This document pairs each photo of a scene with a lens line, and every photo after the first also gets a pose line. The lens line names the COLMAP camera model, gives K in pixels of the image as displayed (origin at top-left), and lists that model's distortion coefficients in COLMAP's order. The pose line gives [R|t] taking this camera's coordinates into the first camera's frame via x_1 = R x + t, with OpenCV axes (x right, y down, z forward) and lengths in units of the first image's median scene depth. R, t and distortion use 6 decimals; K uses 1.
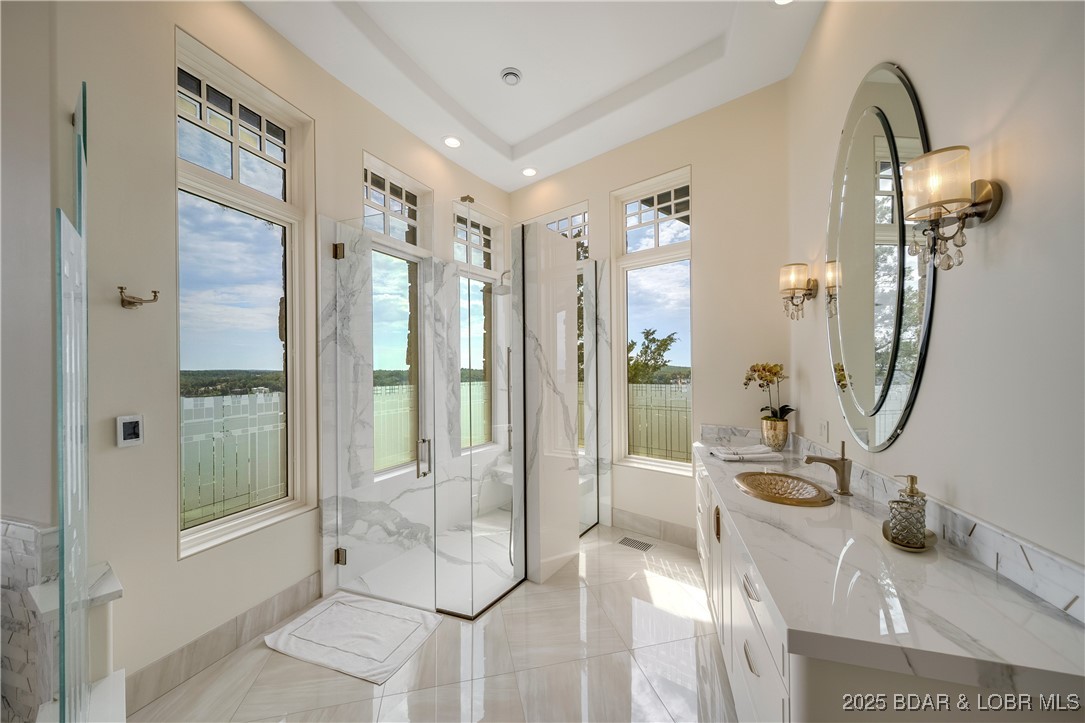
lens RADIAL K [[389.6, 0, 546.0], [0, 389.6, 369.2], [0, 0, 1]] dist [0.009287, 0.000198]
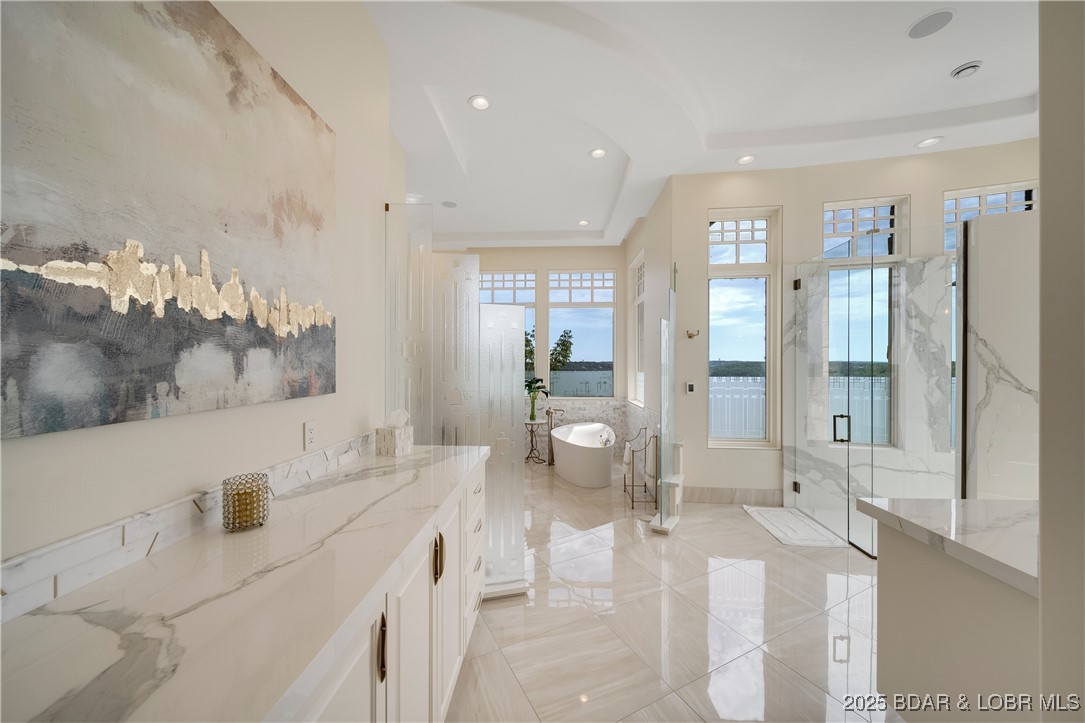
lens RADIAL K [[389.6, 0, 541.7], [0, 389.6, 361.6], [0, 0, 1]] dist [0.009287, 0.000198]
pose [[0.256158, 0.006925, -0.966610, 0.703205], [0.000912, 0.999972, 0.007405, -0.019674], [0.966635, -0.002778, 0.256144, -0.349143]]
